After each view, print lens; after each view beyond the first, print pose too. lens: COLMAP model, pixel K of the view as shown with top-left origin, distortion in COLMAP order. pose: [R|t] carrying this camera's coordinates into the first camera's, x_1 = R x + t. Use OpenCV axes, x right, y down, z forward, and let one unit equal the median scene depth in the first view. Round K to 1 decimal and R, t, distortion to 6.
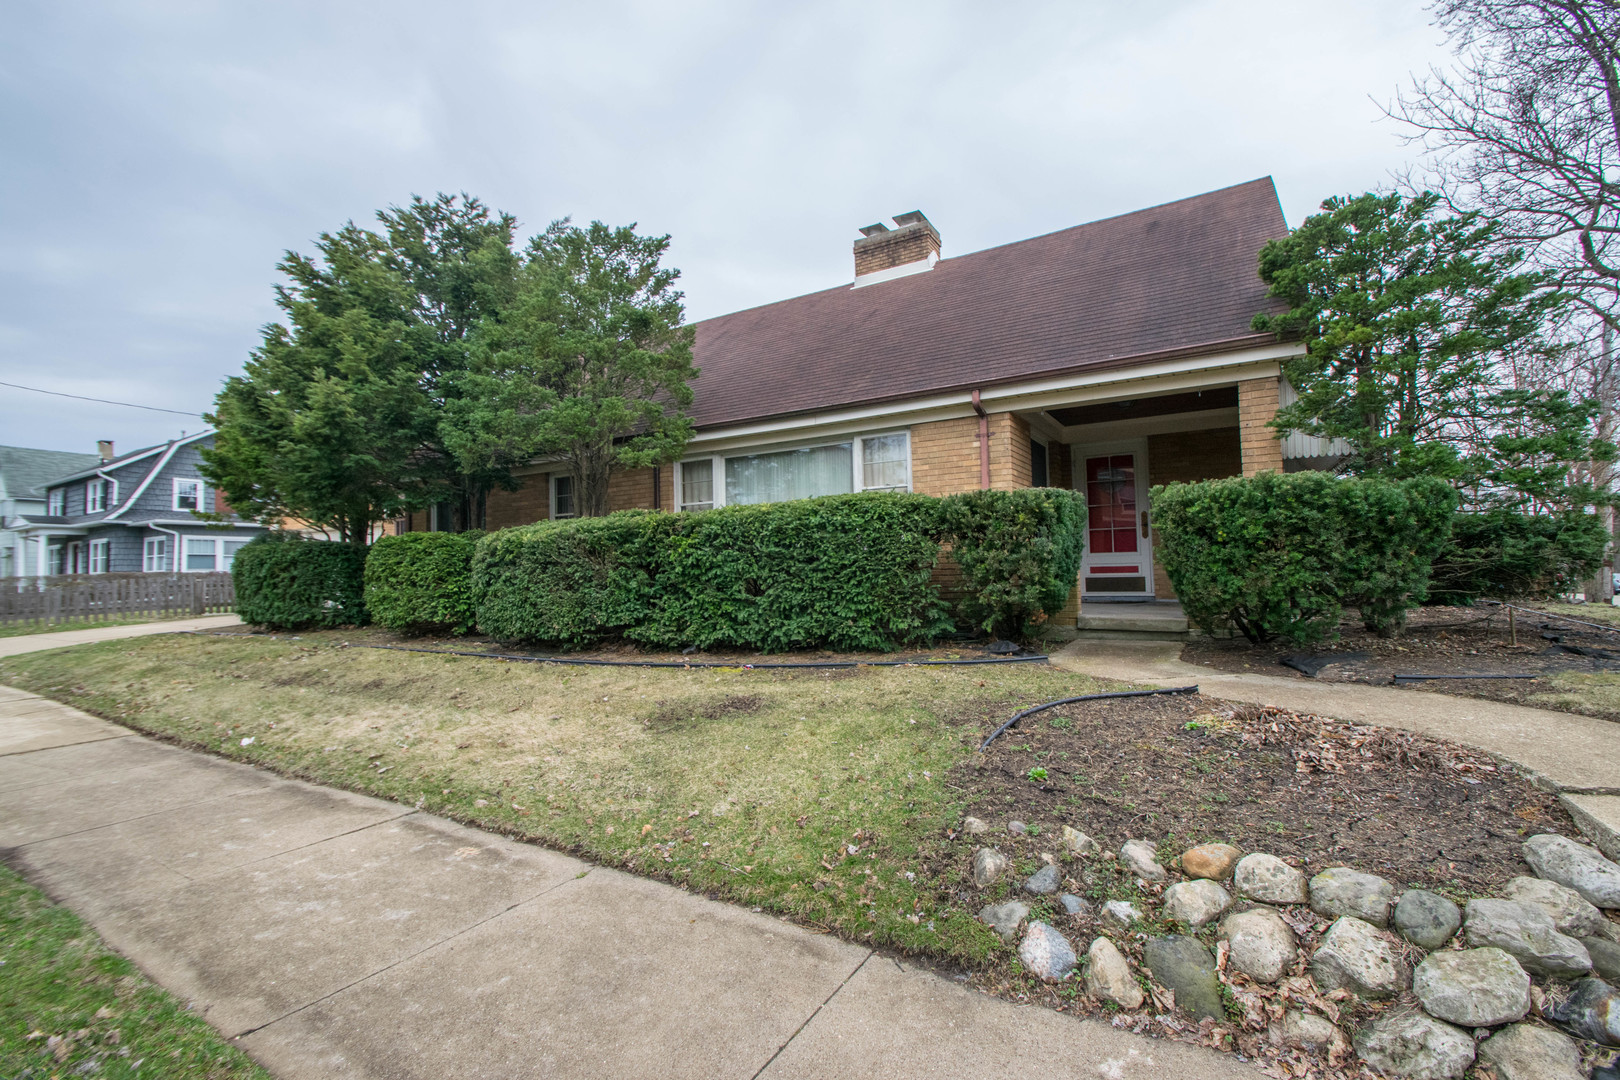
lens RADIAL K [[697.2, 0, 814.3], [0, 697.2, 539.9], [0, 0, 1]] dist [0.007145, -0.008987]
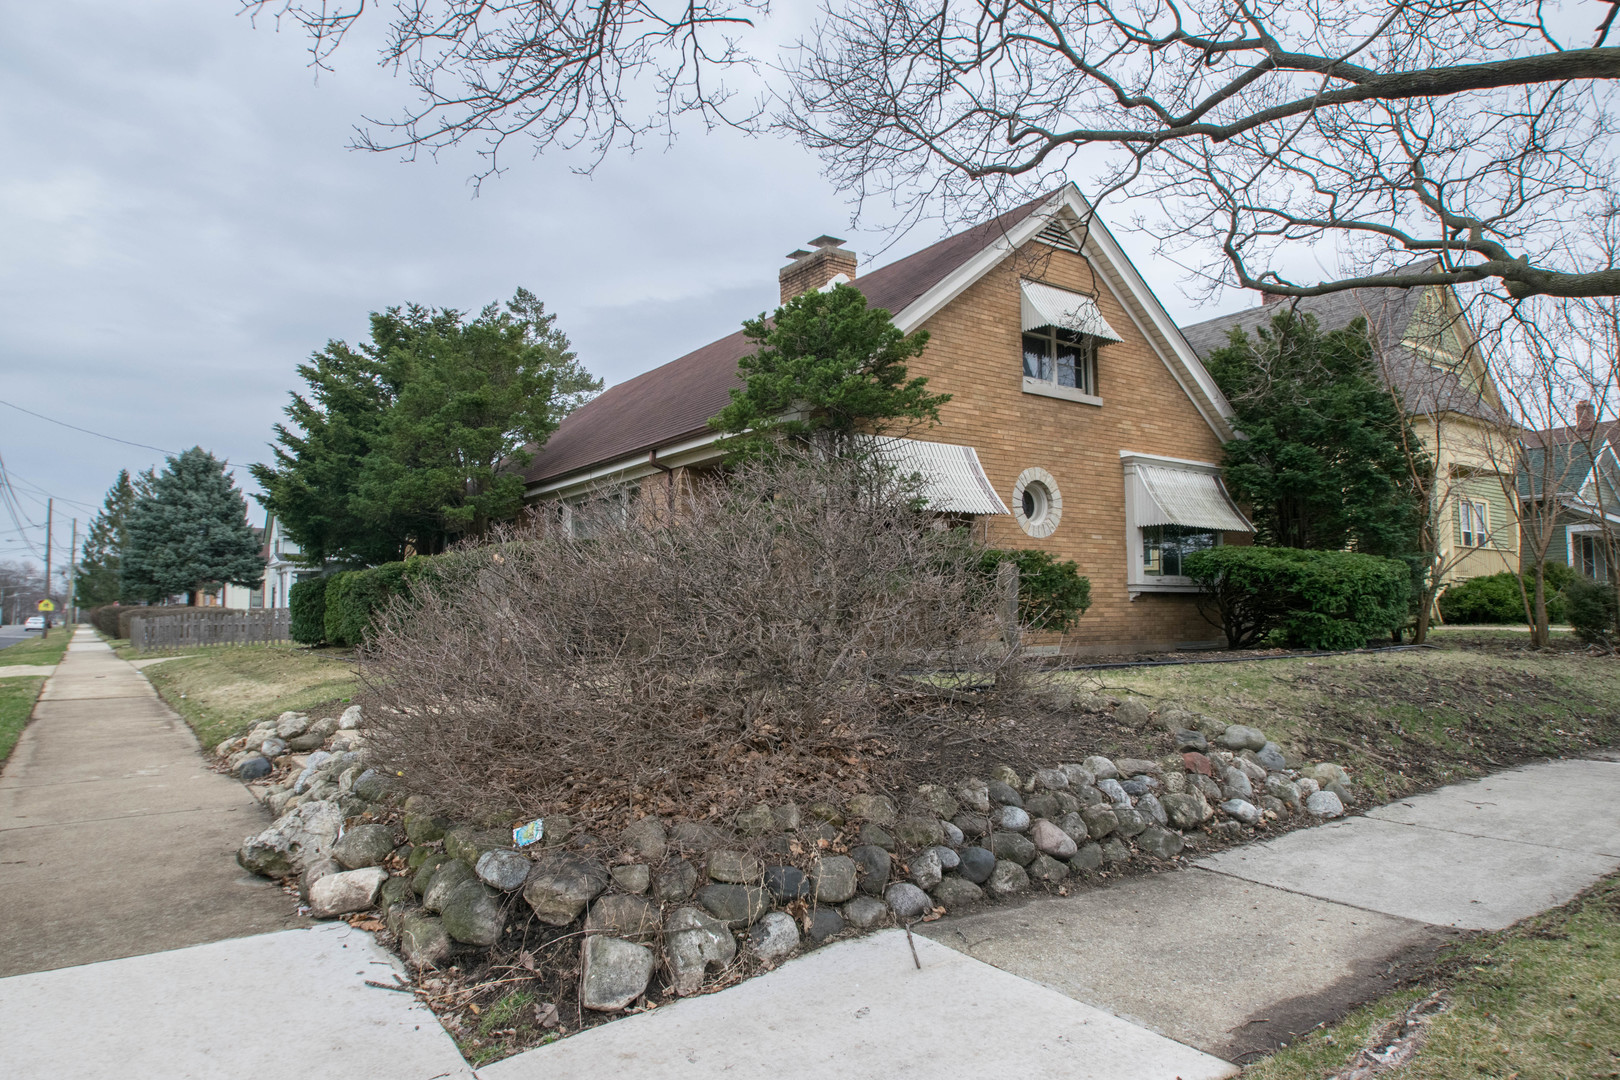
lens RADIAL K [[1005.2, 0, 809.8], [0, 1005.2, 533.8], [0, 0, 1]] dist [0.002056, 0.000925]
pose [[0.913115, -0.021204, -0.407149, 0.995293], [0.006251, 0.999257, -0.038021, -0.004375], [0.407653, 0.032173, 0.912570, -0.390531]]
